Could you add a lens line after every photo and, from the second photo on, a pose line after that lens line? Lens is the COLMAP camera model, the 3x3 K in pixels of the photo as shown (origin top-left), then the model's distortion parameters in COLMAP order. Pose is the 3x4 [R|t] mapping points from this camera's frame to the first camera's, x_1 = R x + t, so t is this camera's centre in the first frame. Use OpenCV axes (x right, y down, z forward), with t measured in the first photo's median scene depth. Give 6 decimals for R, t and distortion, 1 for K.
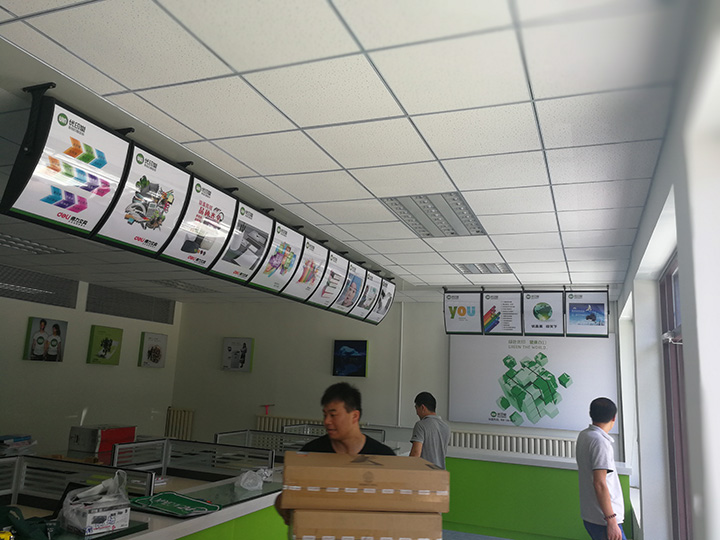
lens RADIAL K [[575.0, 0, 362.1], [0, 575.0, 268.3], [0, 0, 1]] dist [0.039302, -0.075036]
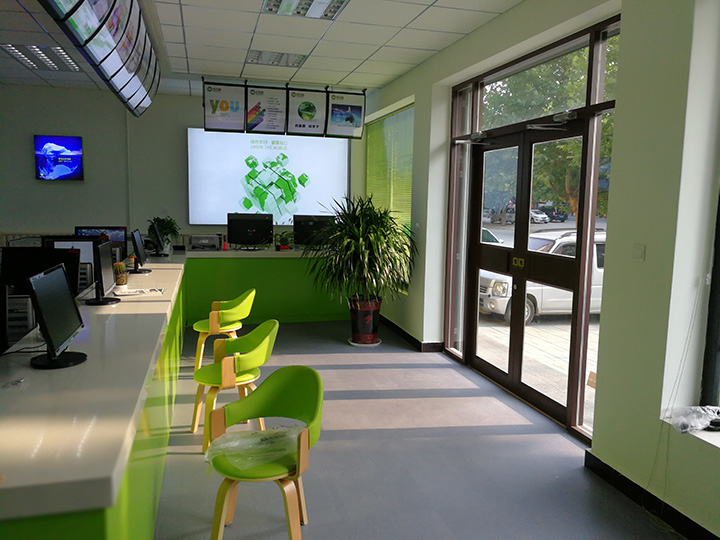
lens RADIAL K [[575.0, 0, 360.1], [0, 575.0, 276.0], [0, 0, 1]] dist [0.039302, -0.075036]
pose [[0.804467, -0.111747, 0.583392, -0.208662], [-0.092047, 0.946829, 0.308290, 0.025922], [-0.586823, -0.301709, 0.751406, 0.092195]]
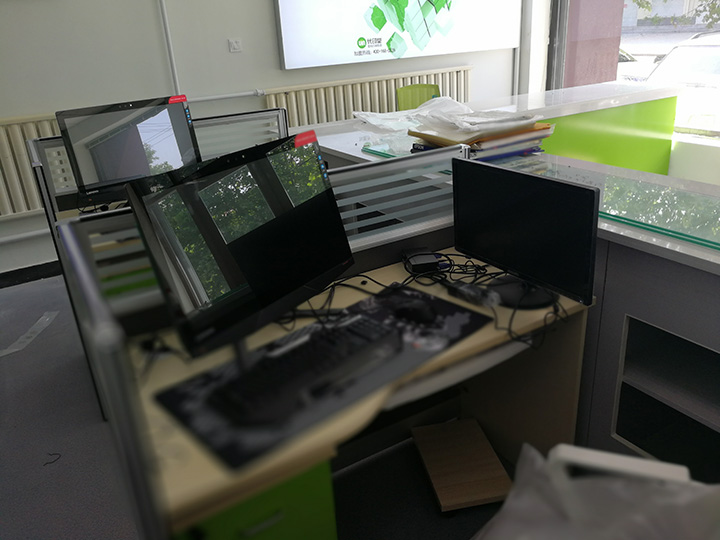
lens RADIAL K [[575.0, 0, 361.6], [0, 575.0, 267.2], [0, 0, 1]] dist [0.039302, -0.075036]
pose [[0.598199, -0.376729, 0.707272, -0.239998], [-0.060158, 0.859001, 0.508428, 0.170165], [-0.799087, -0.346689, 0.491190, 0.708229]]
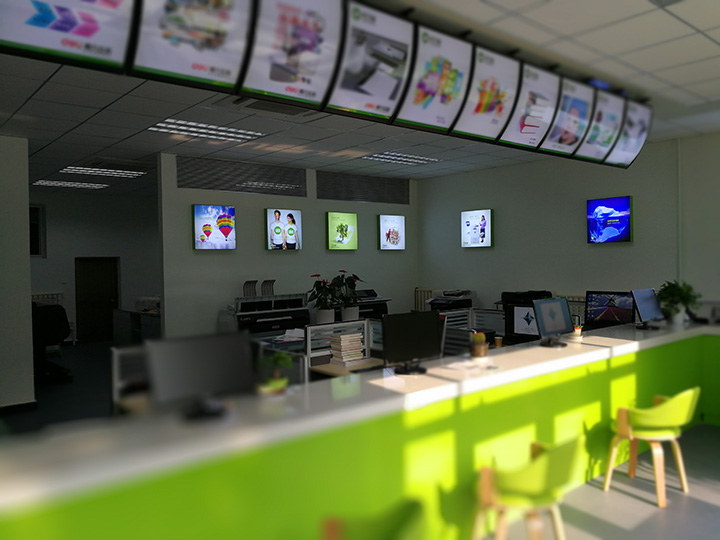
lens RADIAL K [[575.0, 0, 370.3], [0, 575.0, 273.9], [0, 0, 1]] dist [0.039302, -0.075036]
pose [[0.885063, -0.053284, -0.462411, 0.064185], [0.148057, 0.974058, 0.171142, 0.049829], [0.441296, -0.219935, 0.869992, 0.160823]]
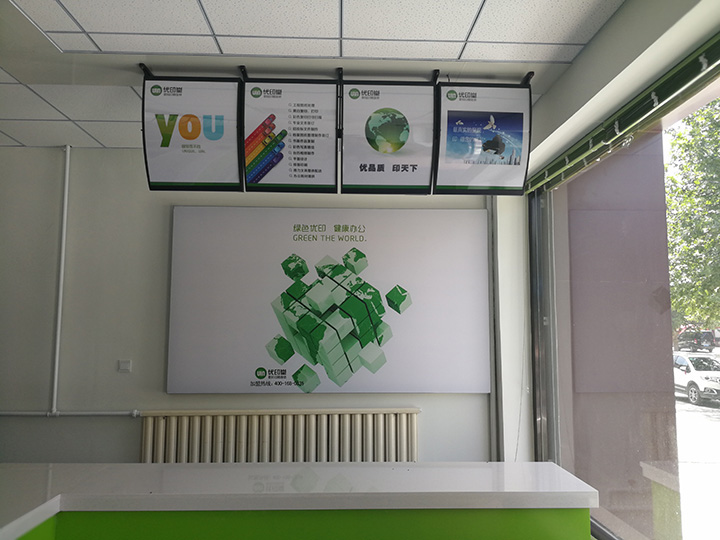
lens RADIAL K [[575.0, 0, 363.2], [0, 575.0, 262.3], [0, 0, 1]] dist [0.039302, -0.075036]
pose [[0.915805, -0.002036, 0.401618, 0.117290], [-0.034875, 0.995807, 0.084572, 0.121381], [-0.400106, -0.091458, 0.911894, 0.557692]]
